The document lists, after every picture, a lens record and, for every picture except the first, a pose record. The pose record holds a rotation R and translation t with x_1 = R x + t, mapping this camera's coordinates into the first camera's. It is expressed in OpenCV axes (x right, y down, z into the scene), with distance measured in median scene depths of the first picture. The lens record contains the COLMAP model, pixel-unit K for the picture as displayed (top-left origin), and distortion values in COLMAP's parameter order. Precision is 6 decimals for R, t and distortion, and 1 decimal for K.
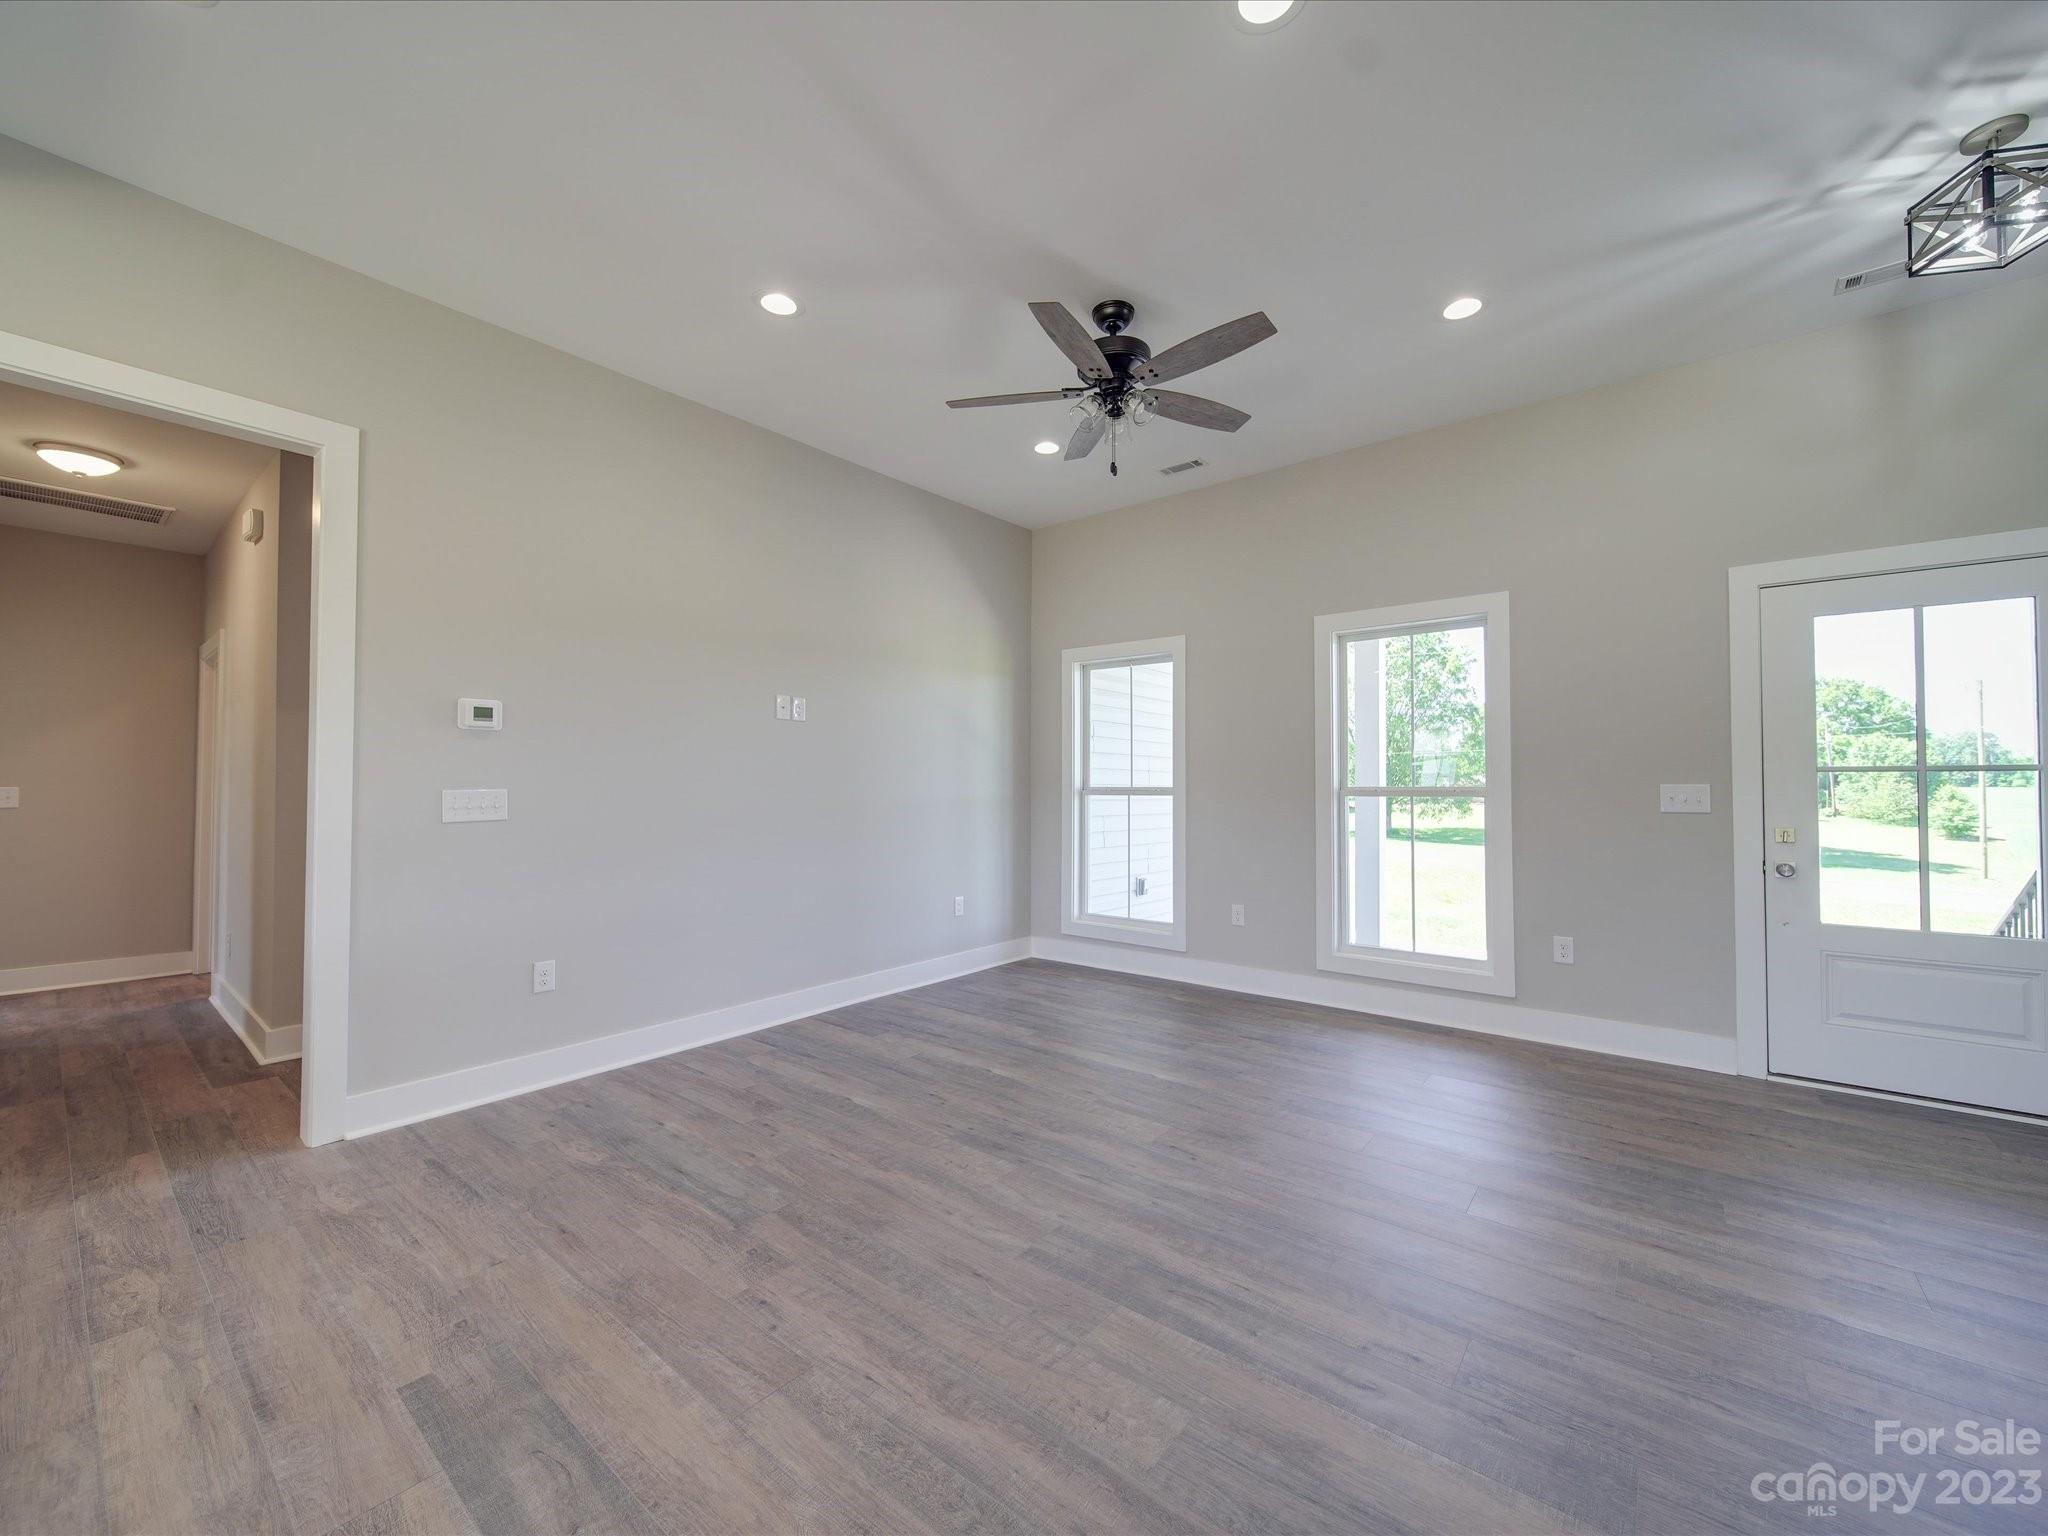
lens RADIAL K [[806.3, 0, 1028.0], [0, 806.3, 768.4], [0, 0, 1]] dist [0.000914, -0.002039]
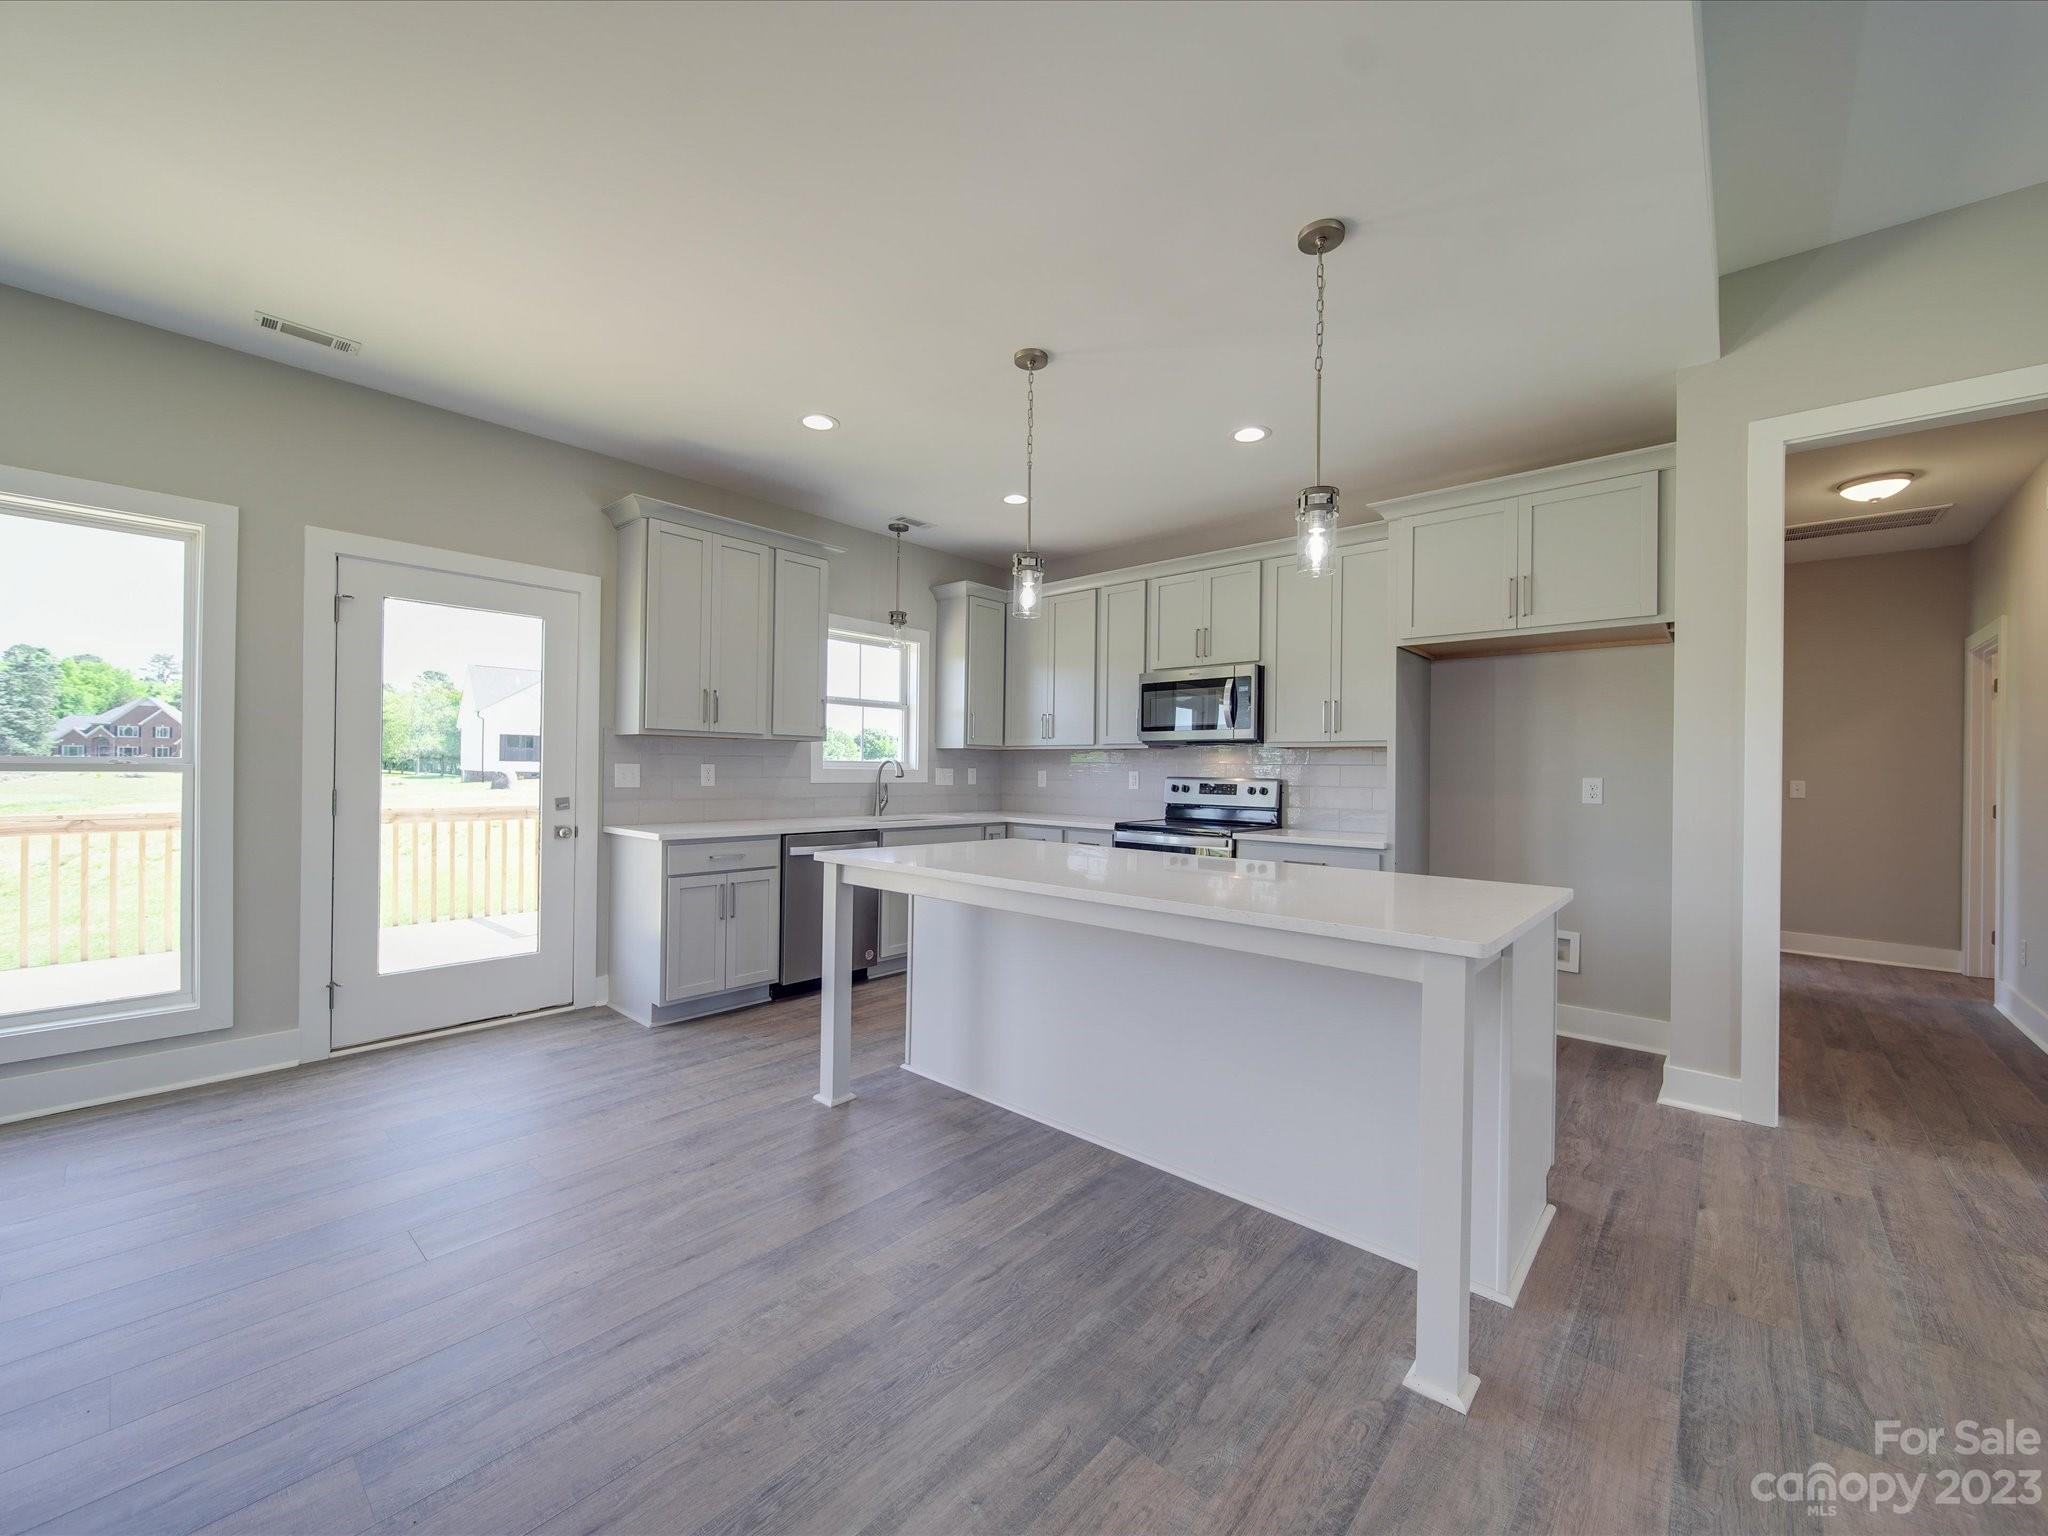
lens RADIAL K [[806.3, 0, 1028.7], [0, 806.3, 767.3], [0, 0, 1]] dist [0.000914, -0.002039]
pose [[-0.042379, -0.004022, -0.999094, -0.024654], [0.008280, 0.999956, -0.004377, -0.001544], [0.999067, -0.008458, -0.042344, -0.146395]]
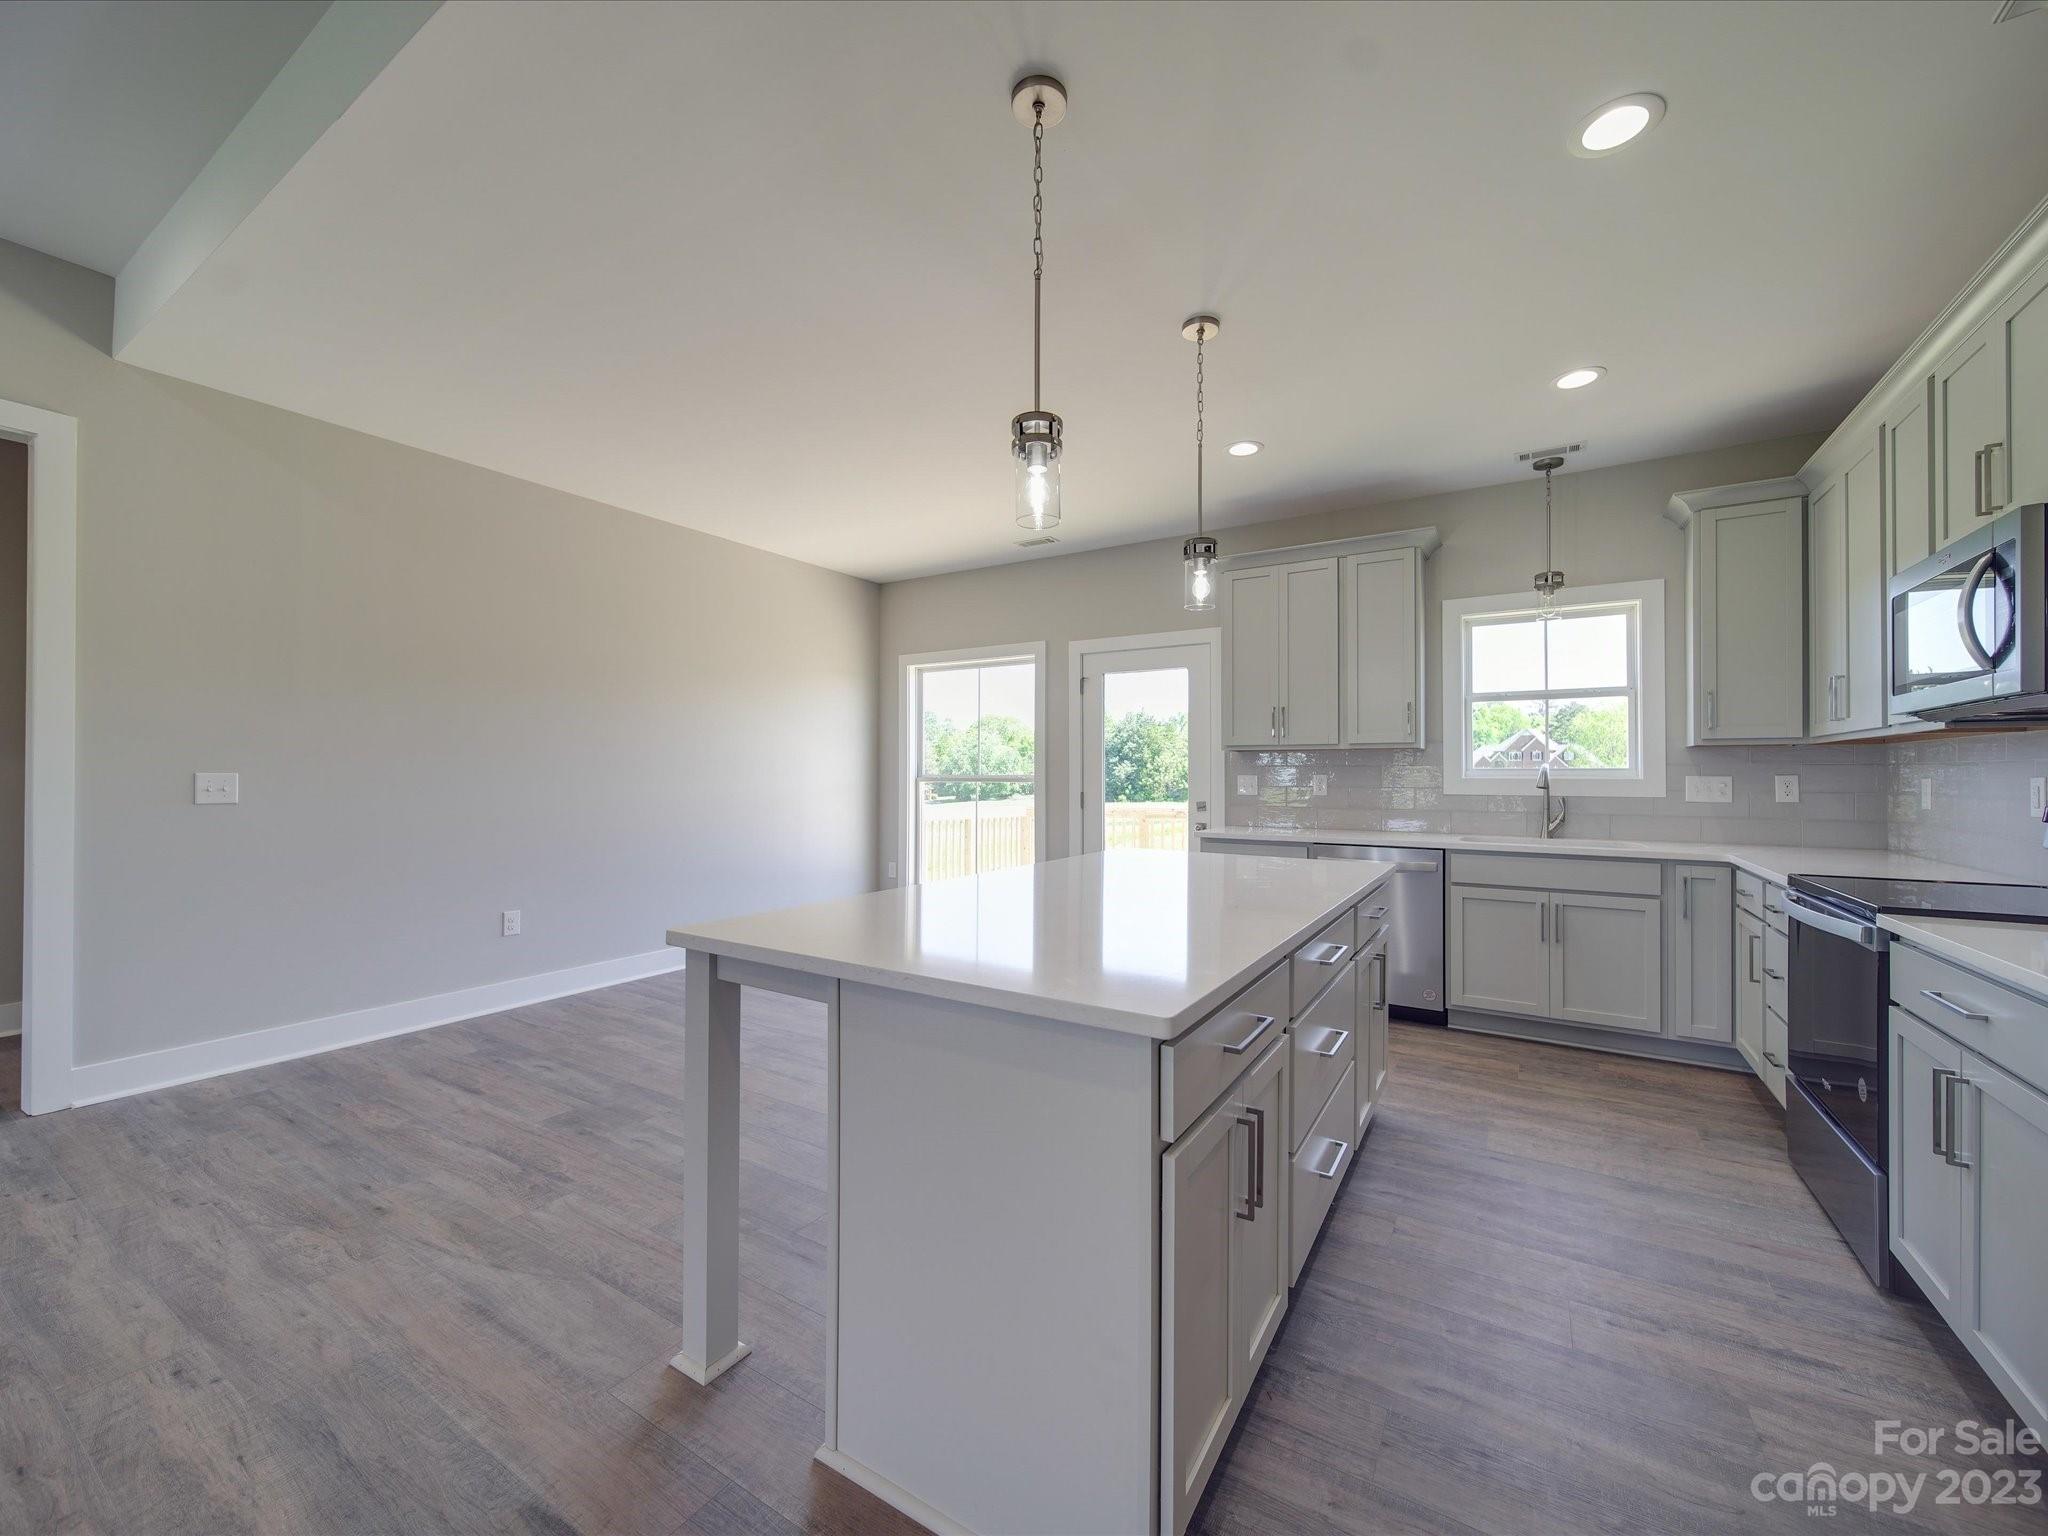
lens RADIAL K [[806.3, 0, 1028.1], [0, 806.3, 766.4], [0, 0, 1]] dist [0.000914, -0.002039]
pose [[-0.992032, -0.004596, -0.125906, -0.686401], [-0.000497, 0.999469, -0.032569, 0.015910], [0.125989, -0.032247, -0.991507, 0.656552]]
